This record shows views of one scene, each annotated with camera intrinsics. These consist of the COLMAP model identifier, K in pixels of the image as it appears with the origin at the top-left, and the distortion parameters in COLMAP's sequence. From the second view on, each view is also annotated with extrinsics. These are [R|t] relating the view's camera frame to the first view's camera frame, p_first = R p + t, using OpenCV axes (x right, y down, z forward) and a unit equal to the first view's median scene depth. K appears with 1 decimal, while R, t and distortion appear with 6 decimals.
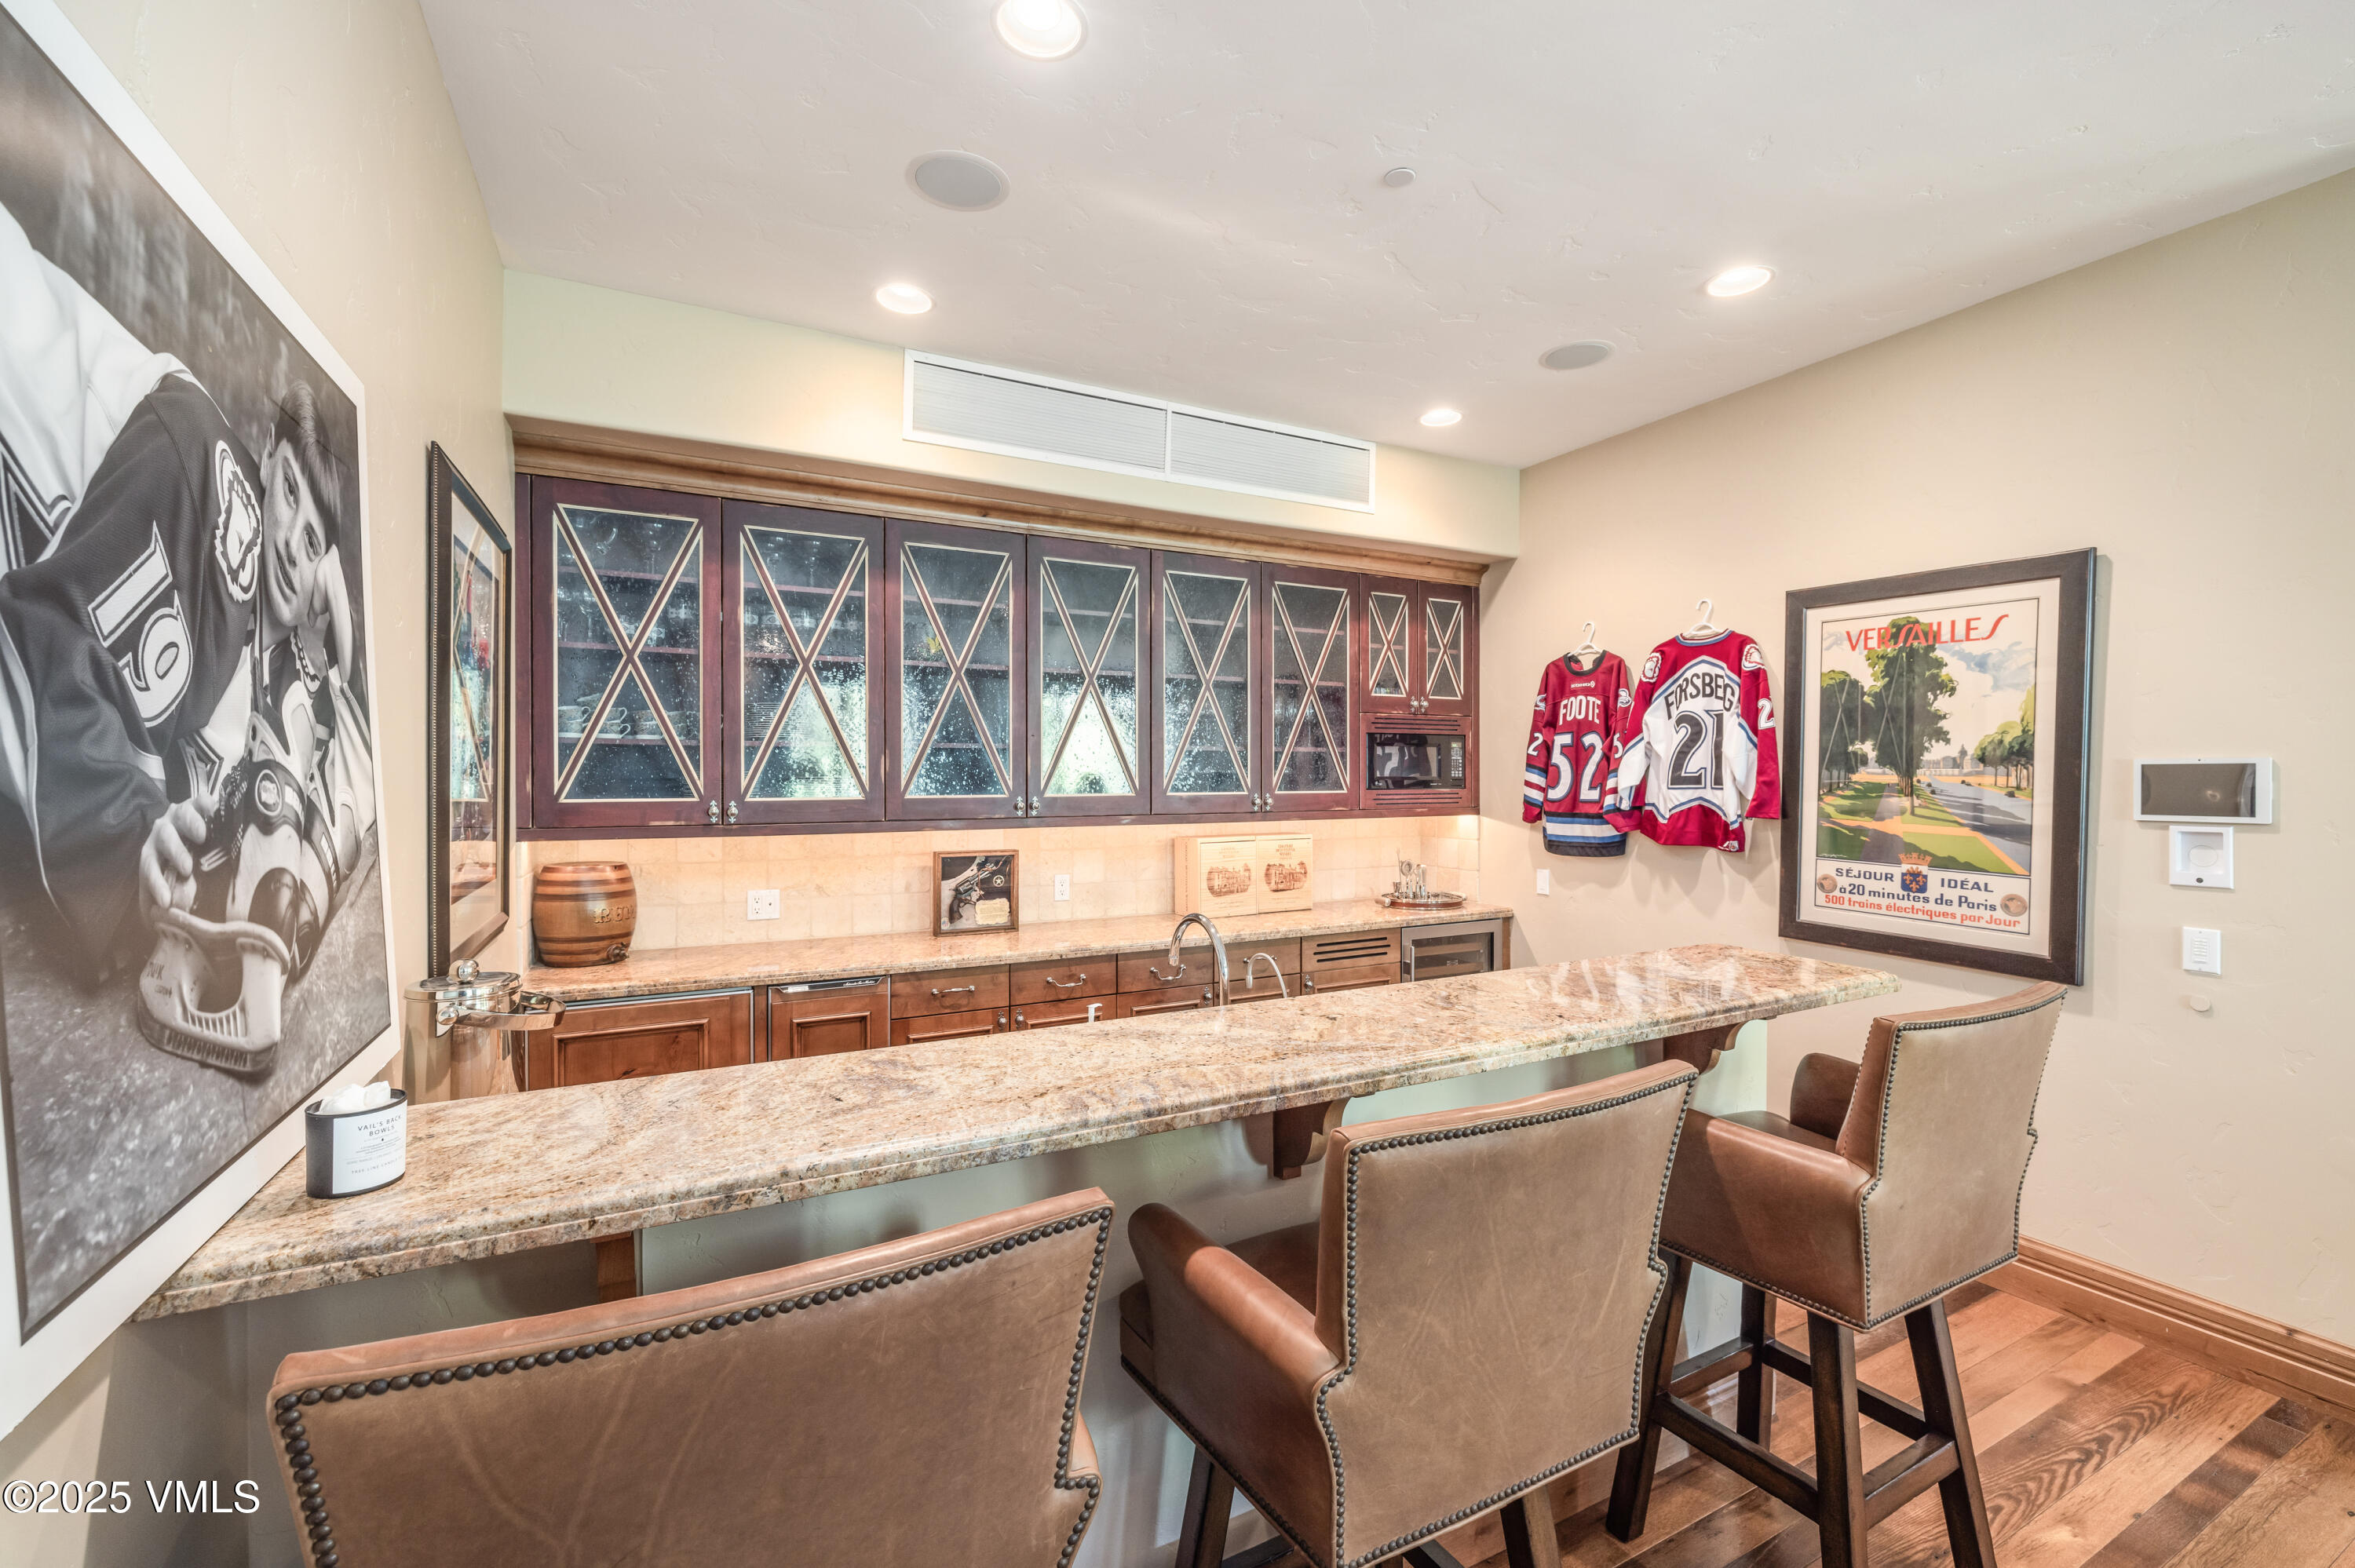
lens RADIAL K [[989.3, 0, 1210.0], [0, 989.3, 788.2], [0, 0, 1]] dist [-0.001315, -0.000049]
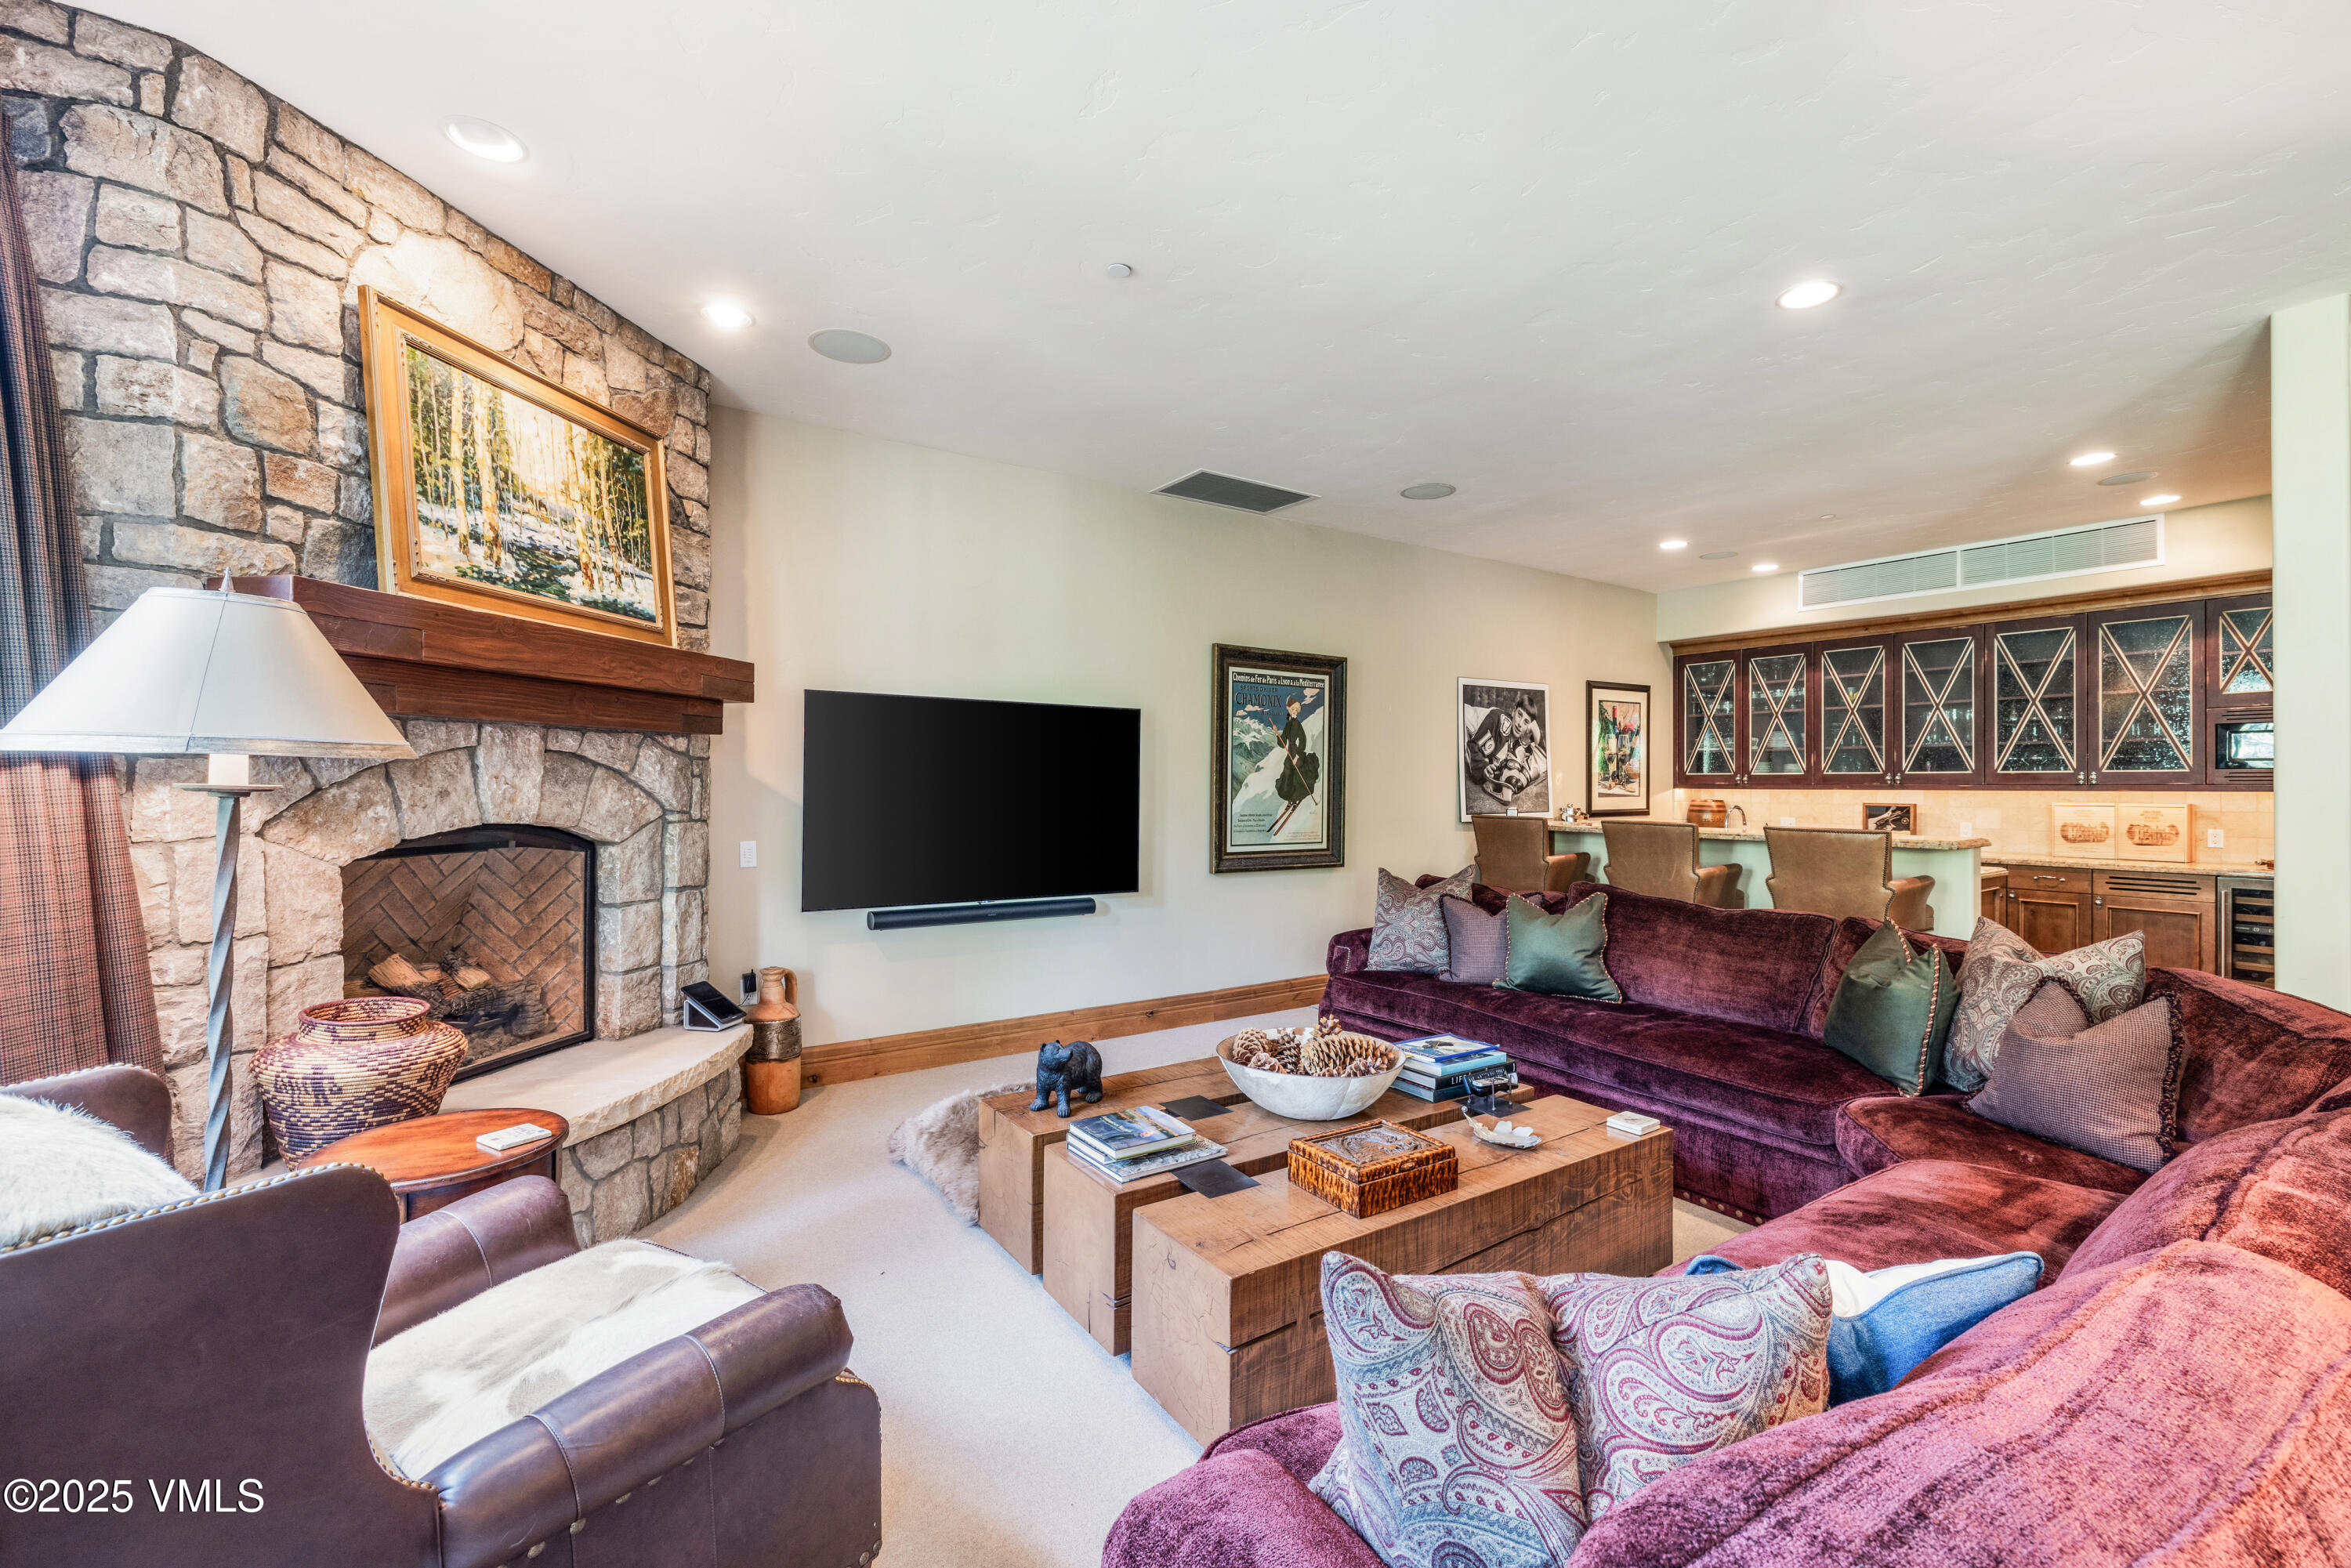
lens RADIAL K [[977.2, 0, 1186.8], [0, 977.2, 779.2], [0, 0, 1]] dist [-0.000952, 0.000042]
pose [[0.099682, -0.001183, -0.995019, 1.446256], [-0.014422, 0.999893, -0.002634, 0.042050], [0.994915, 0.014613, 0.099654, -0.489697]]
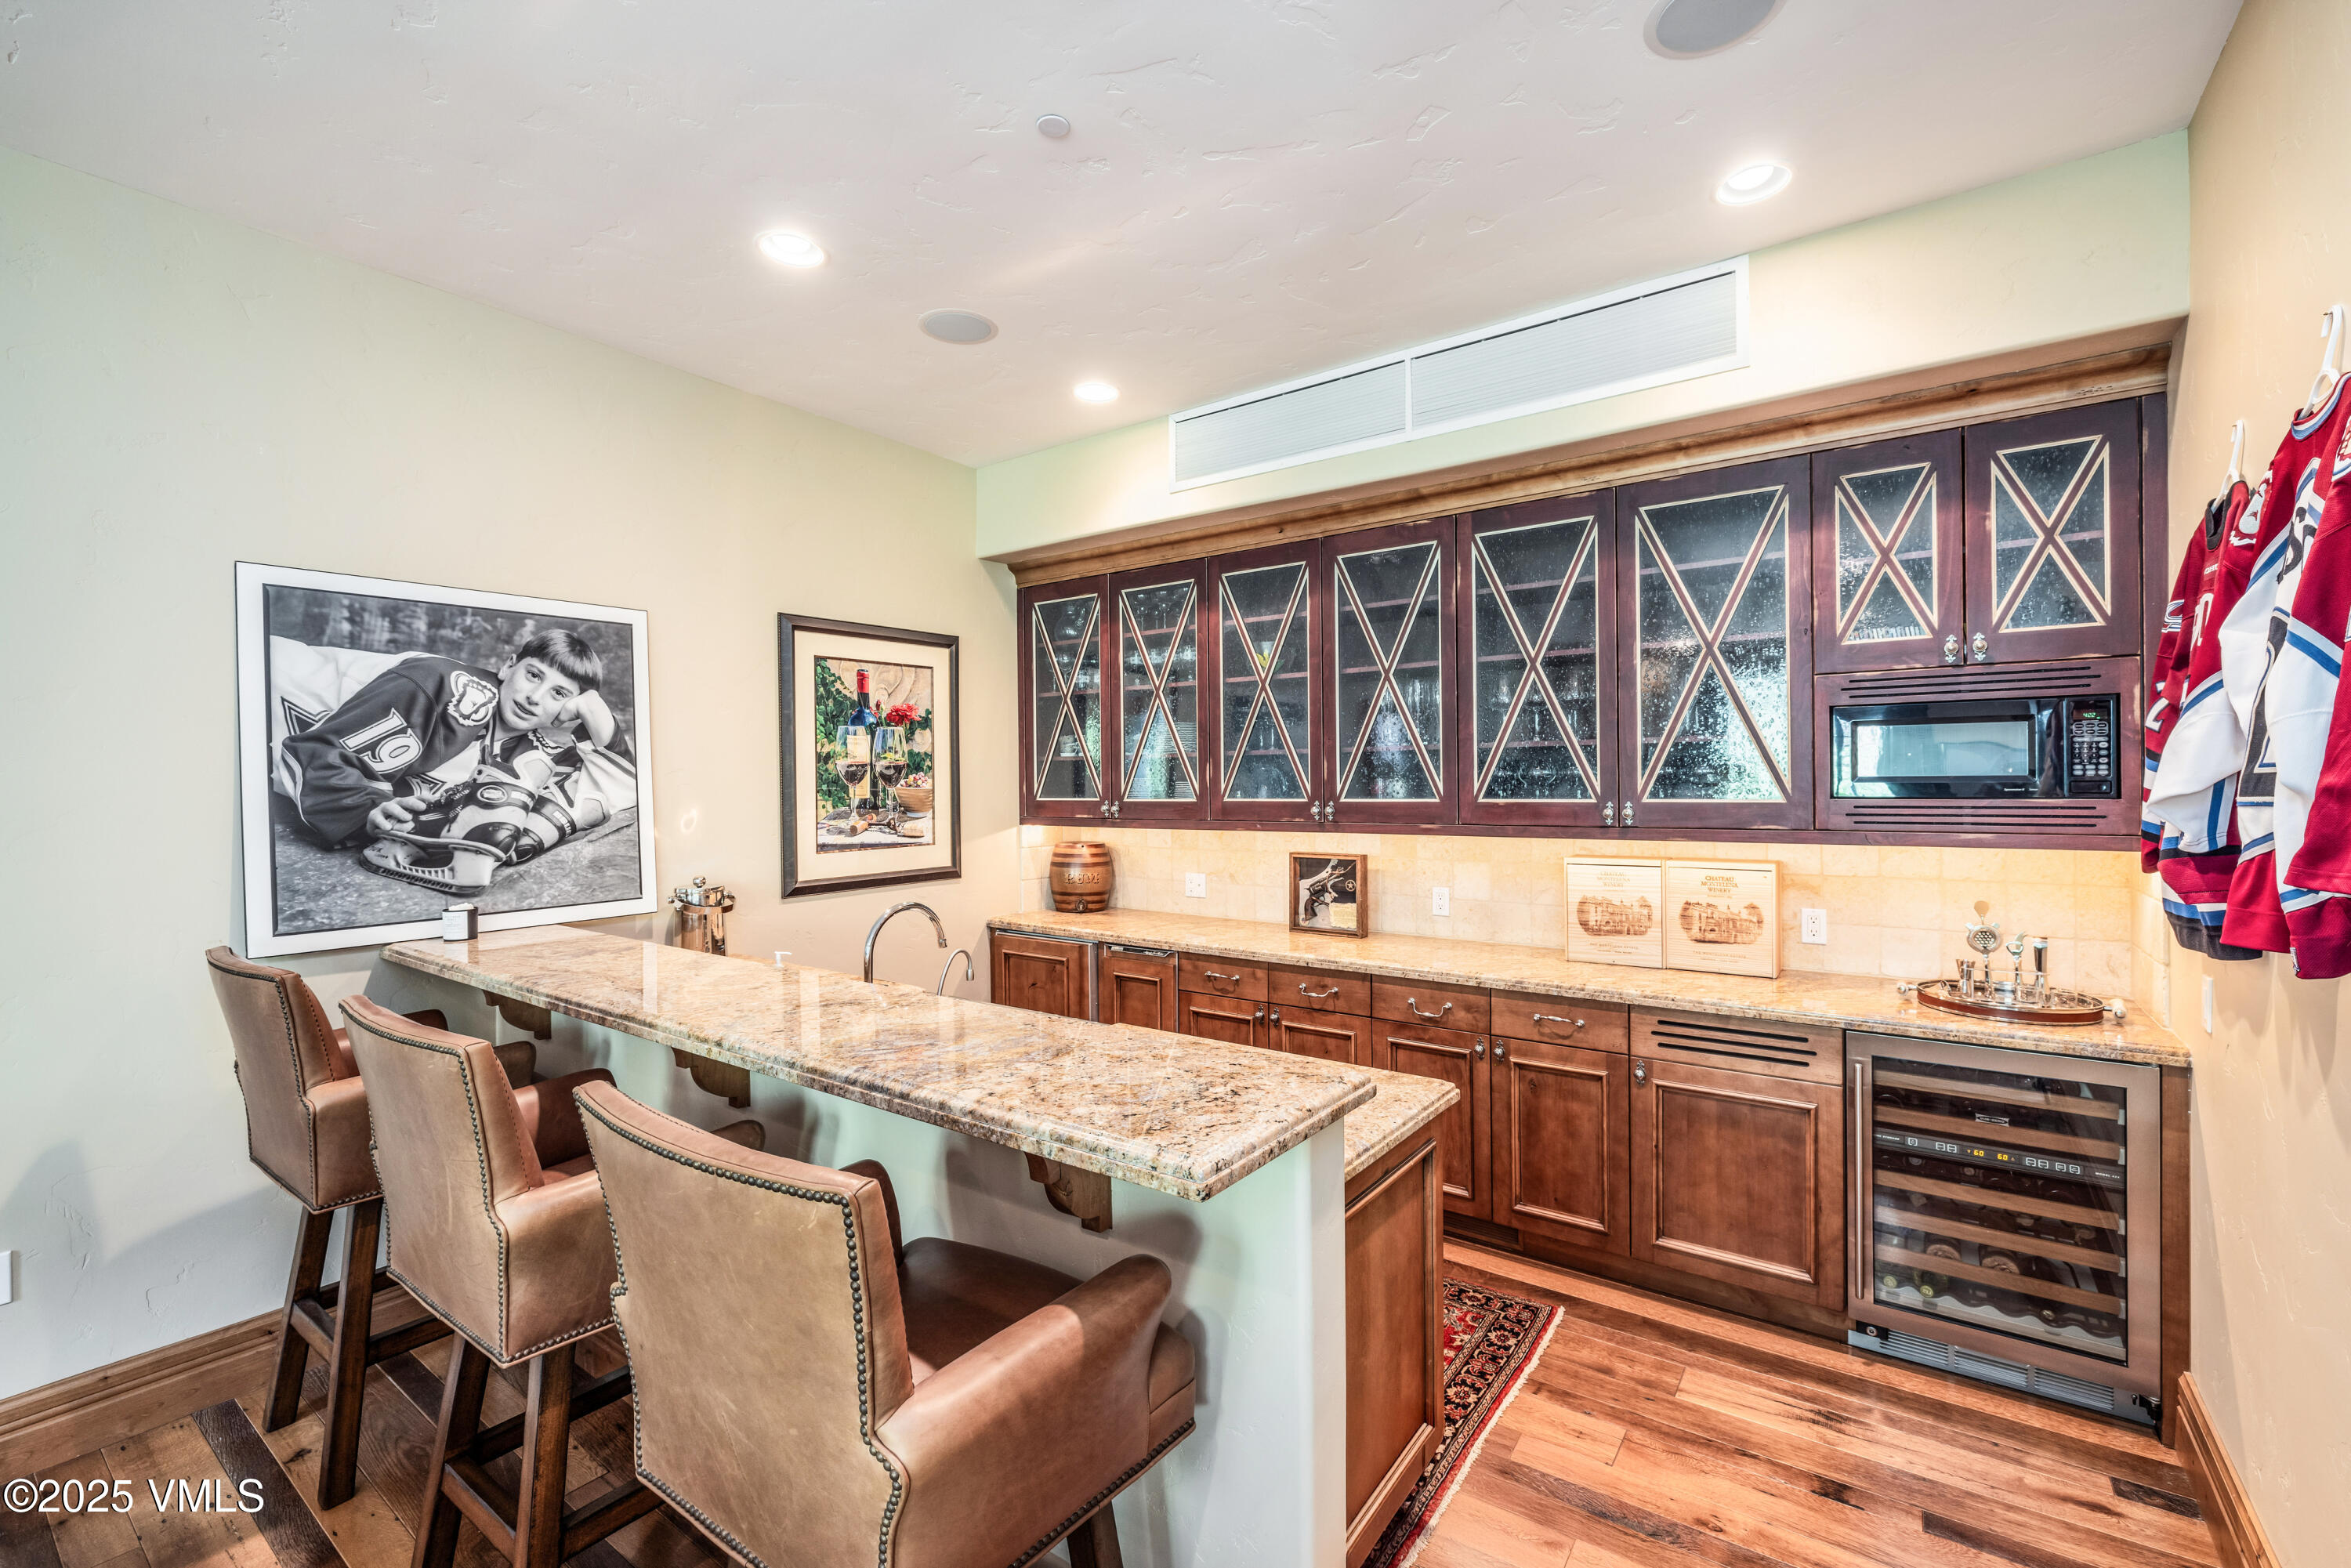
lens RADIAL K [[997.6, 0, 1175.5], [0, 997.6, 784.0], [0, 0, 1]] dist [0.002716, 0.000174]
pose [[0.423344, -0.001522, -0.905968, 0.629171], [-0.002362, 0.999993, -0.002783, -0.005246], [0.905966, 0.003318, 0.423338, 0.417191]]
